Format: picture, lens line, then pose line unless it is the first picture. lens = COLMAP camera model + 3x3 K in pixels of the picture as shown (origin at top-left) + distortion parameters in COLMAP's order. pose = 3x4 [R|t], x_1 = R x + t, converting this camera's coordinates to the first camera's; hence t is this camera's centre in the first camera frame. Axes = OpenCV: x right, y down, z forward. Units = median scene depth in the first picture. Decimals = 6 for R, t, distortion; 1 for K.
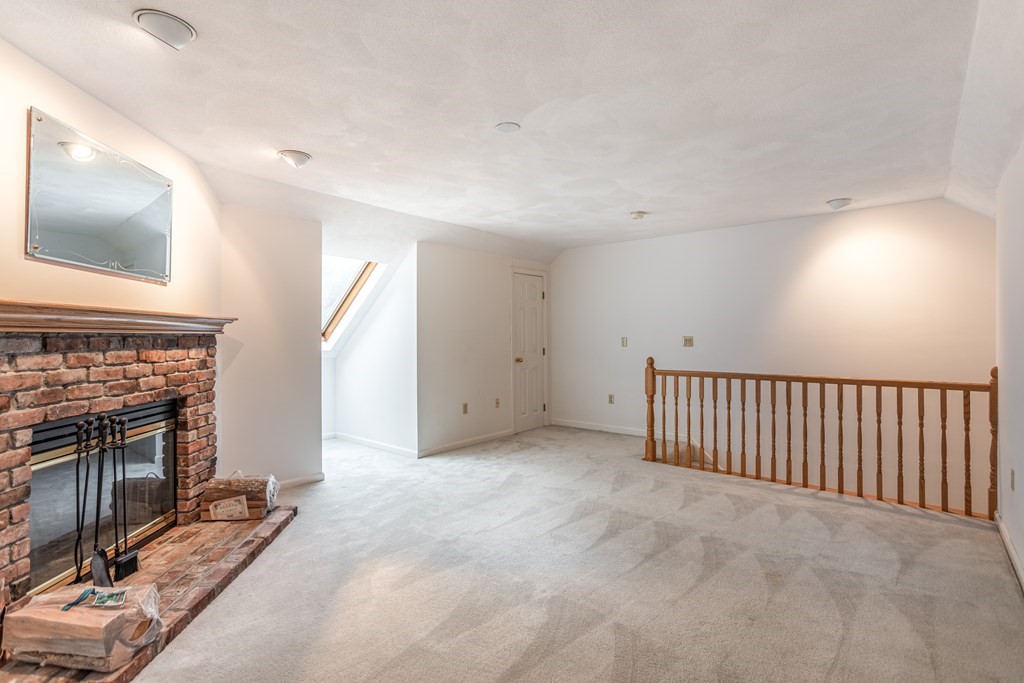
lens RADIAL K [[480.3, 0, 510.4], [0, 480.3, 335.5], [0, 0, 1]] dist [-0.014037, 0.008108]
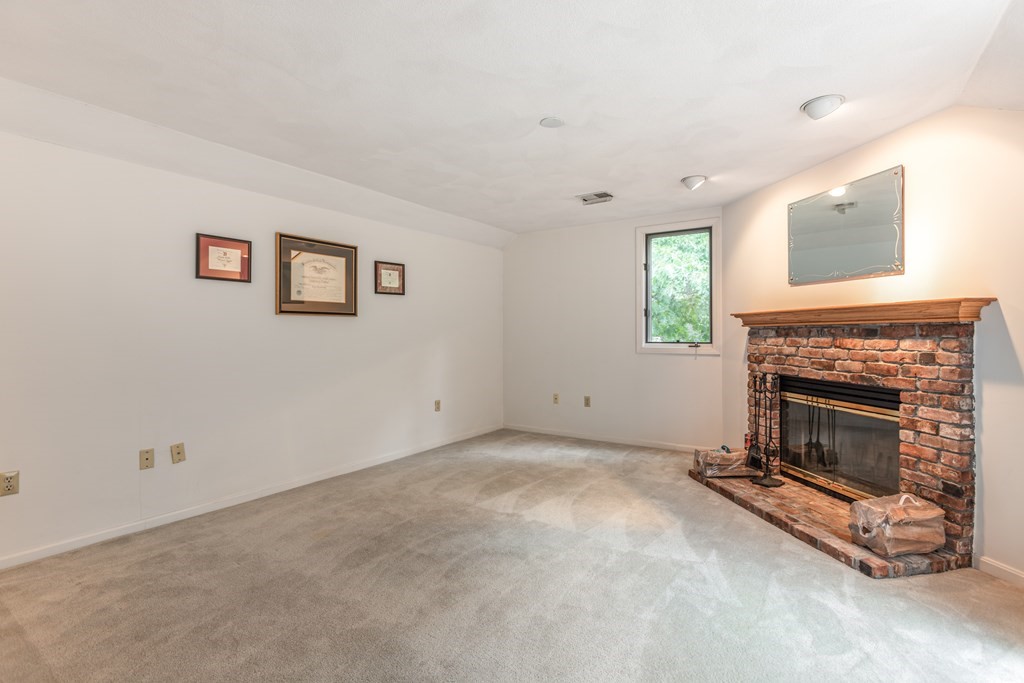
lens RADIAL K [[480.3, 0, 512.2], [0, 480.3, 336.4], [0, 0, 1]] dist [-0.014037, 0.008108]
pose [[-0.996085, 0.006208, -0.088187, 0.184375], [0.005968, 0.999978, 0.002995, 0.017662], [0.088204, 0.002457, -0.996099, 2.183900]]
